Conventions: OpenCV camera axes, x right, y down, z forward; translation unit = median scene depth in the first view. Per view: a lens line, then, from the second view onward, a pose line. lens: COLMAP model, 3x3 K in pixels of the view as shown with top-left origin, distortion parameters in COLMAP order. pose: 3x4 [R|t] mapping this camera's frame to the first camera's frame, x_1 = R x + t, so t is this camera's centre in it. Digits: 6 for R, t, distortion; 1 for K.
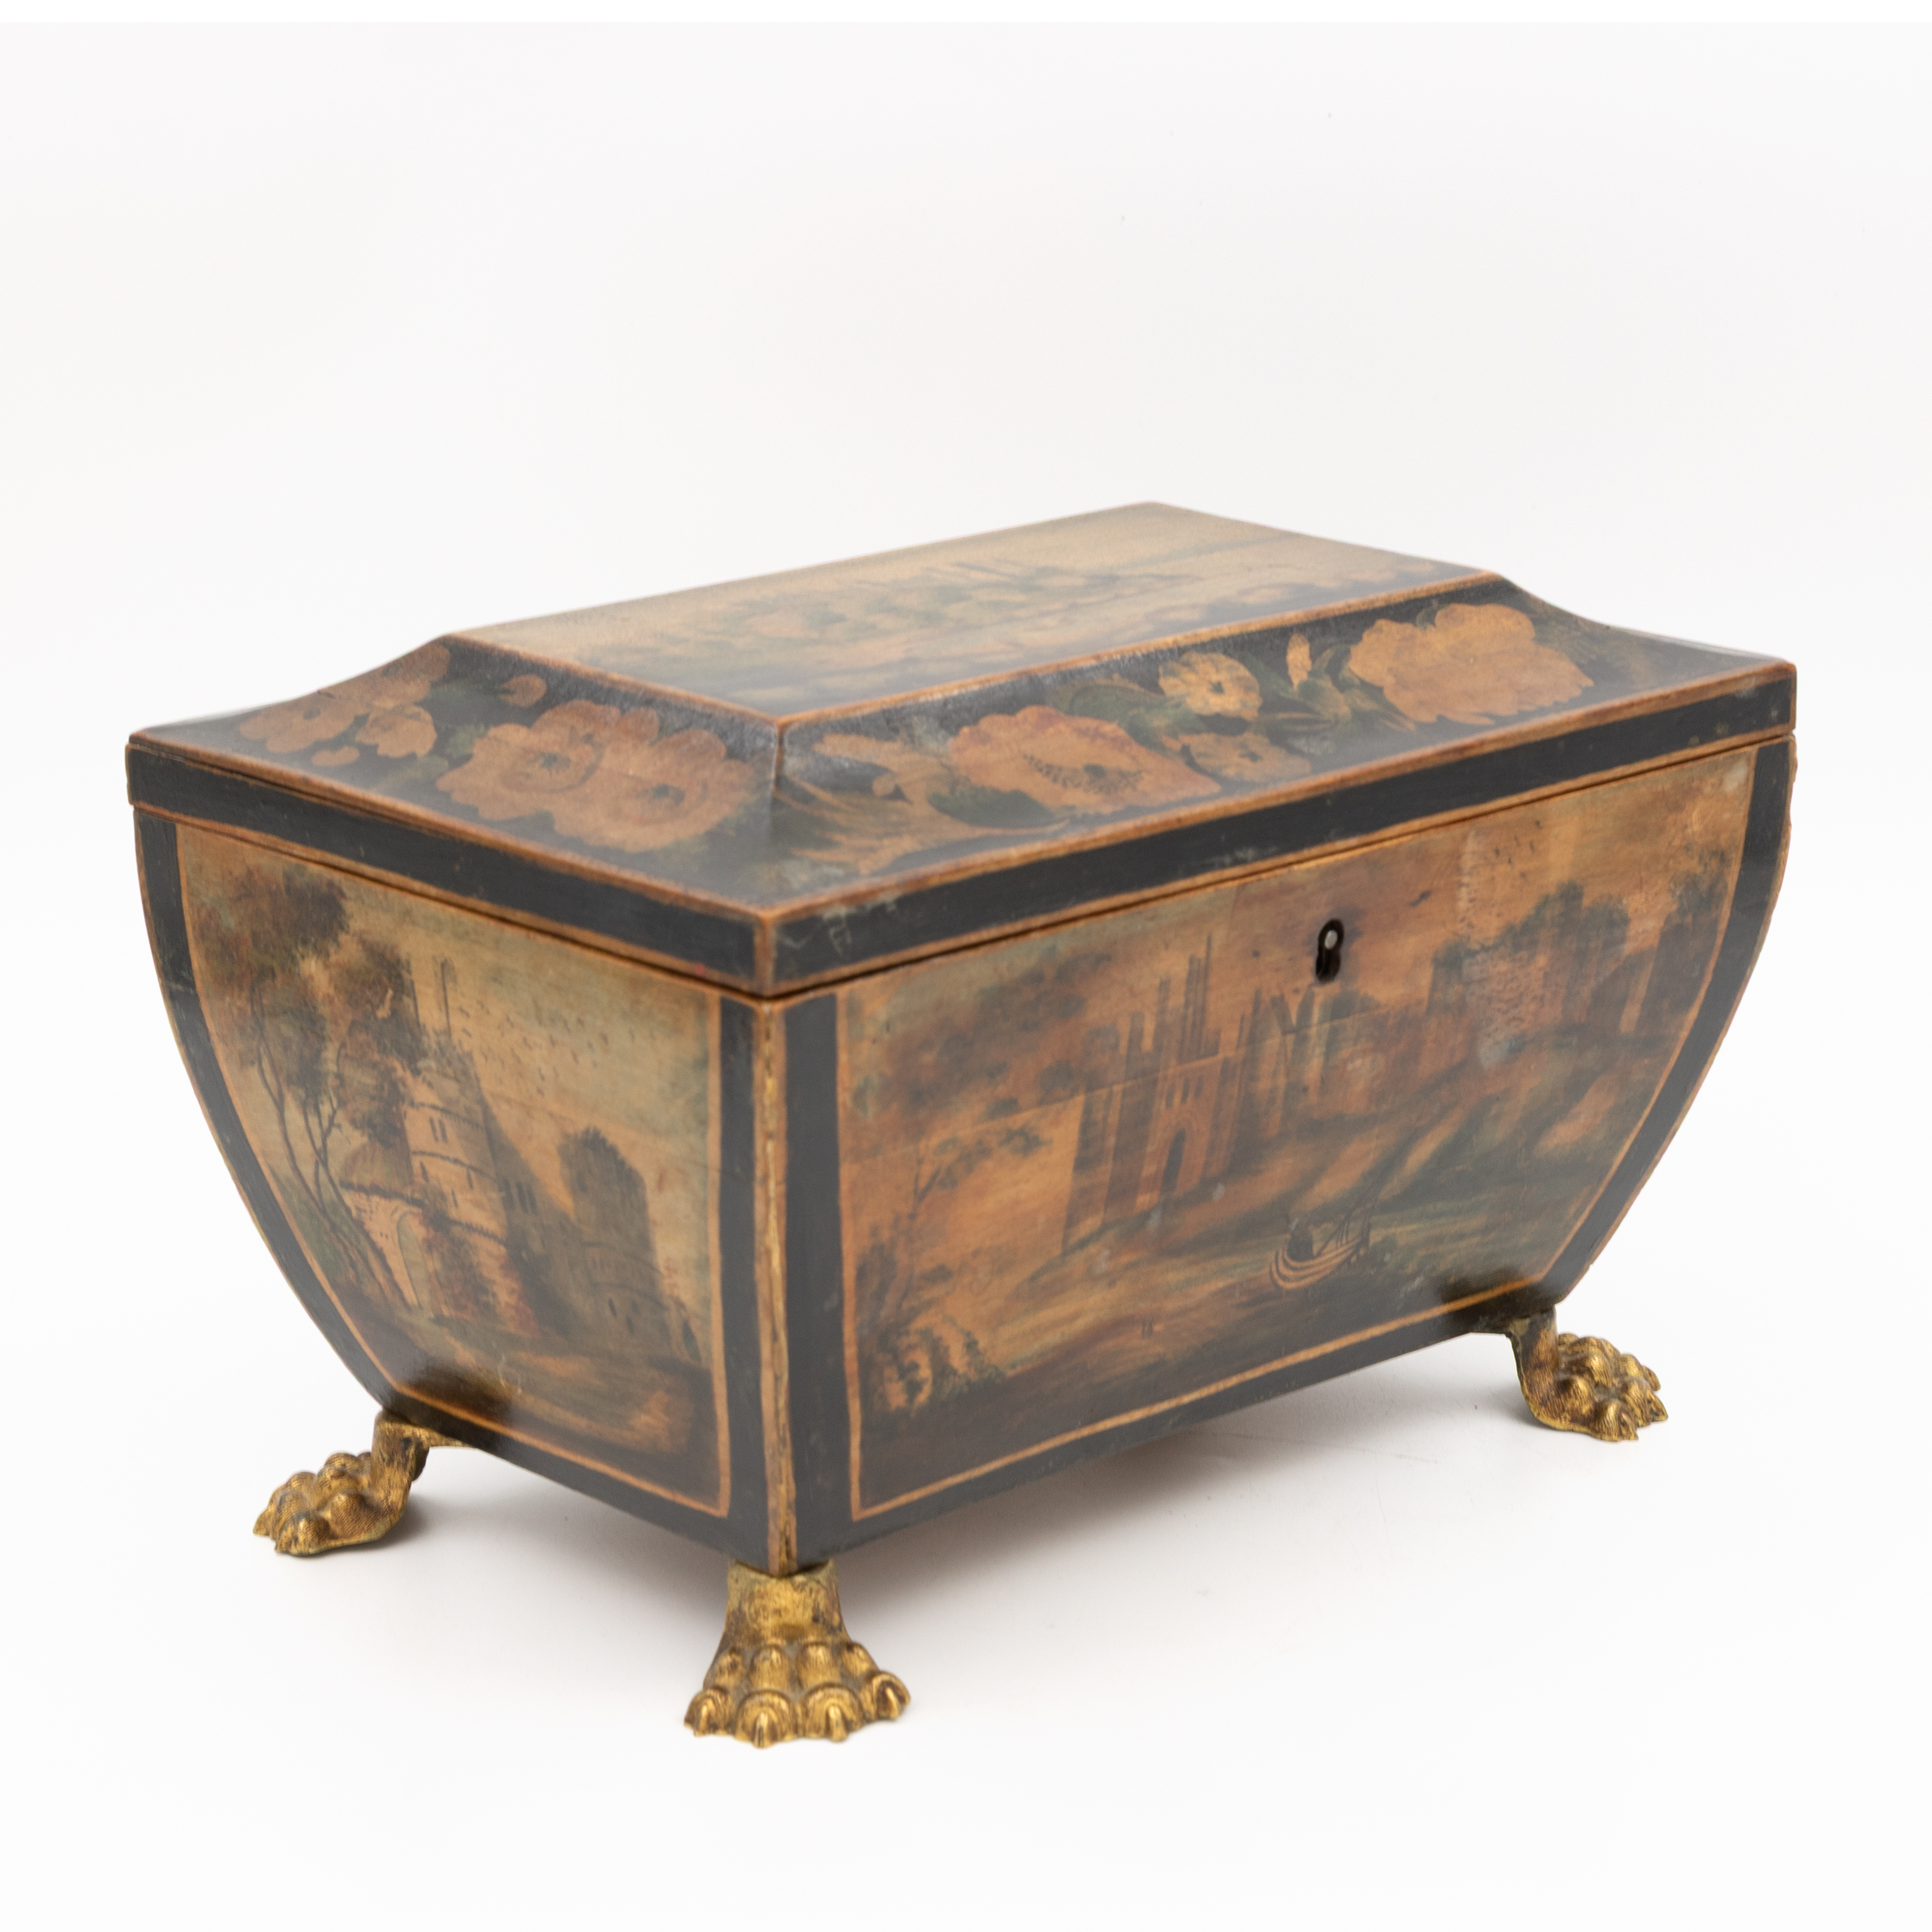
lens RADIAL K [[5297.7, 0, 966.0], [0, 5297.7, 966.0], [0, 0, 1]] dist [-0.042807, -0.450612]
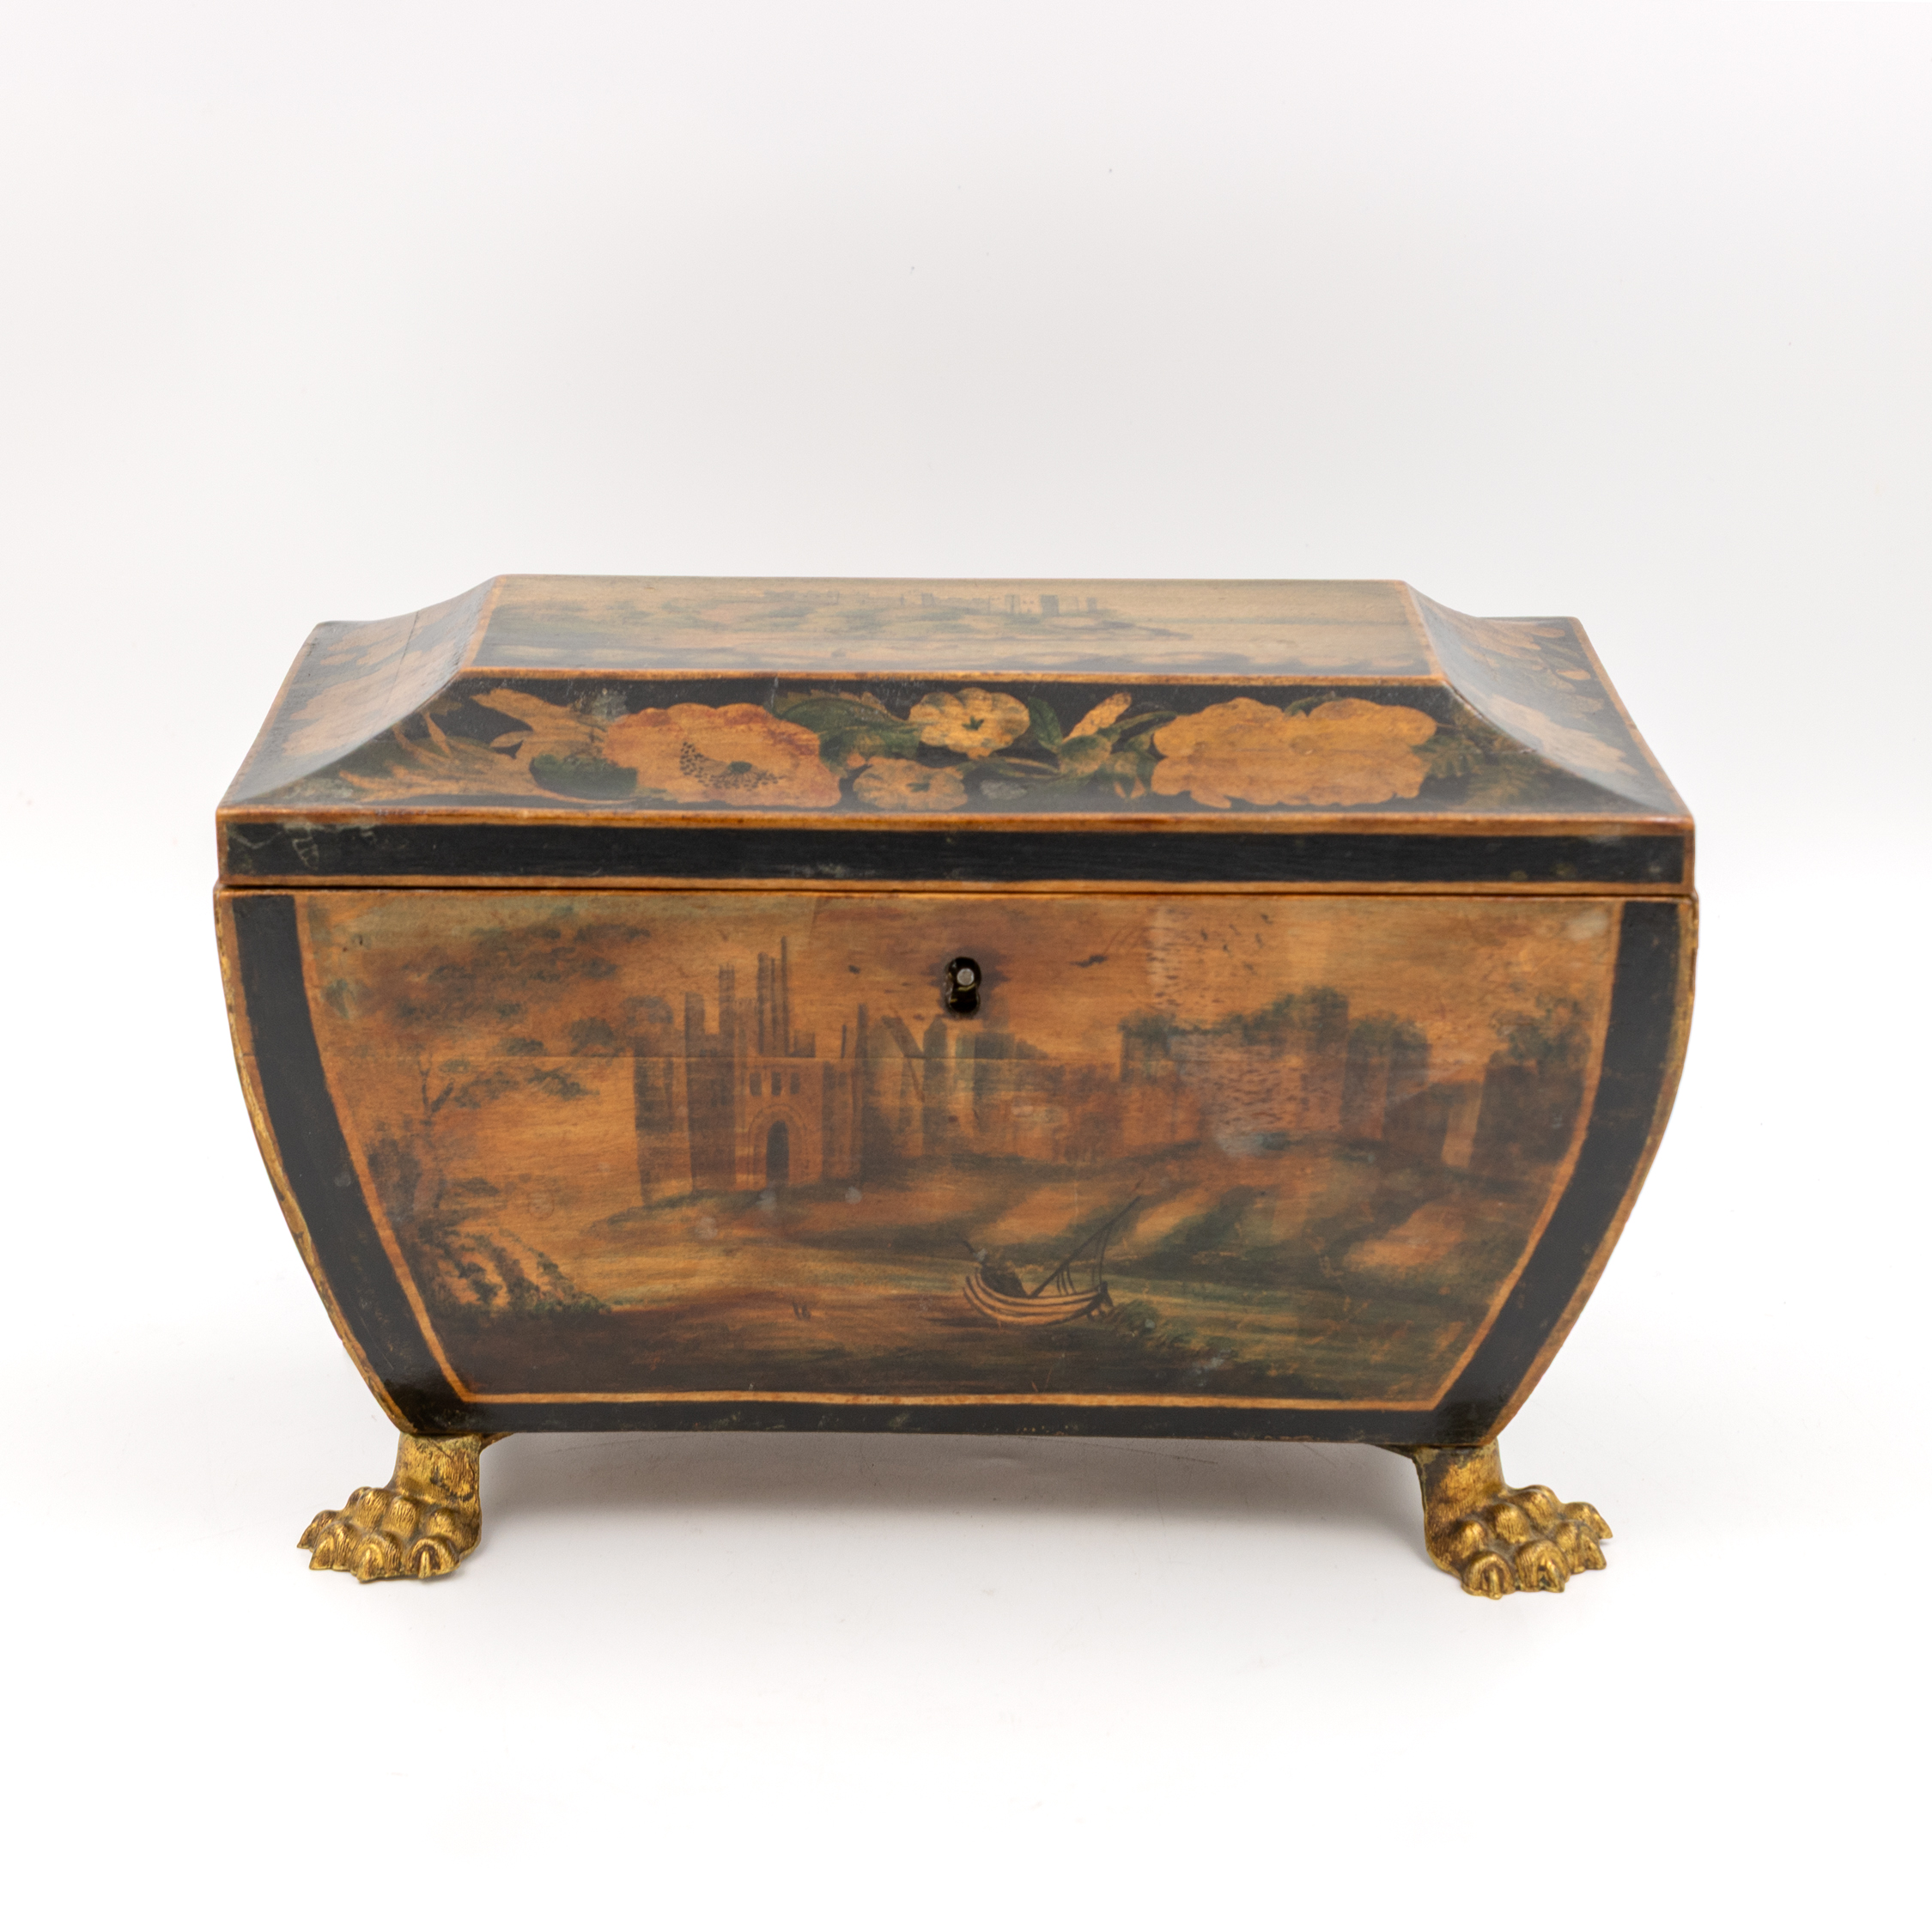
lens RADIAL K [[5417.7, 0, 942.5], [0, 5417.7, 971.1], [0, 0, 1]] dist [-0.058688, -0.587615]
pose [[0.720296, 0.184650, -0.668639, 0.765308], [-0.195257, 0.978915, 0.059994, -0.068027], [0.665619, 0.087343, 0.741163, 0.216707]]
